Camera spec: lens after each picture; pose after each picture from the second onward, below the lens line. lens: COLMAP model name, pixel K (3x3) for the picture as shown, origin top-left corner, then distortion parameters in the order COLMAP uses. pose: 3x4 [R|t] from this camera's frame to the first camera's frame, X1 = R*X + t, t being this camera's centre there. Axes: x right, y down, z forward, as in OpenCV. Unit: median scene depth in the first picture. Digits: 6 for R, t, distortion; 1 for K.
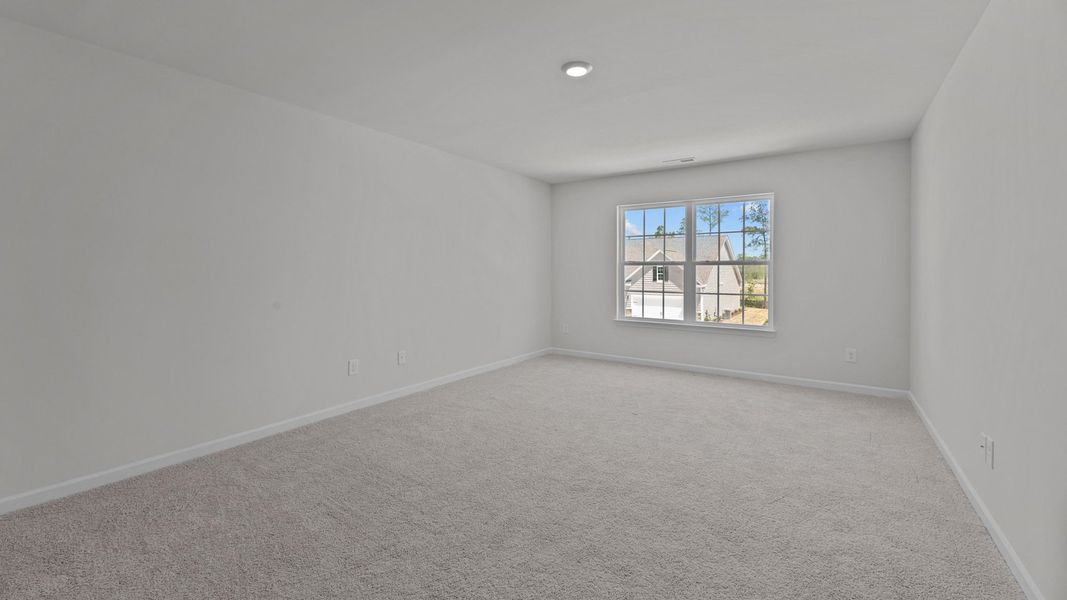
lens RADIAL K [[427.9, 0, 523.9], [0, 427.9, 272.4], [0, 0, 1]] dist [-0.002994, -0.002430]
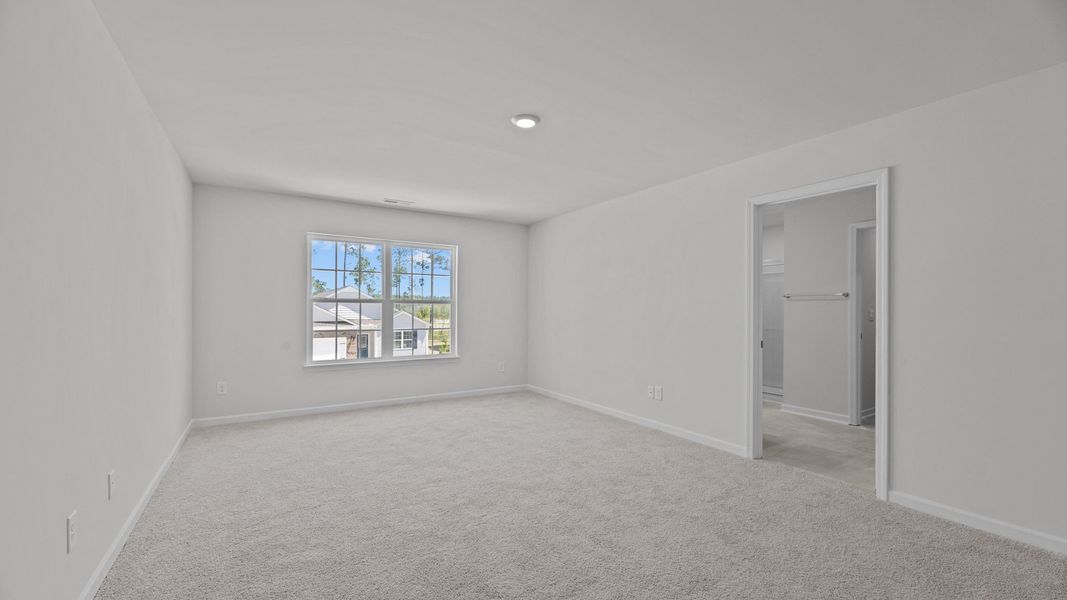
lens RADIAL K [[427.9, 0, 523.4], [0, 427.9, 309.3], [0, 0, 1]] dist [-0.002994, -0.002430]
pose [[0.386415, -0.002065, 0.922323, -0.436917], [0.001216, 0.999998, 0.001729, -0.003080], [-0.922324, 0.000453, 0.386417, 0.298707]]
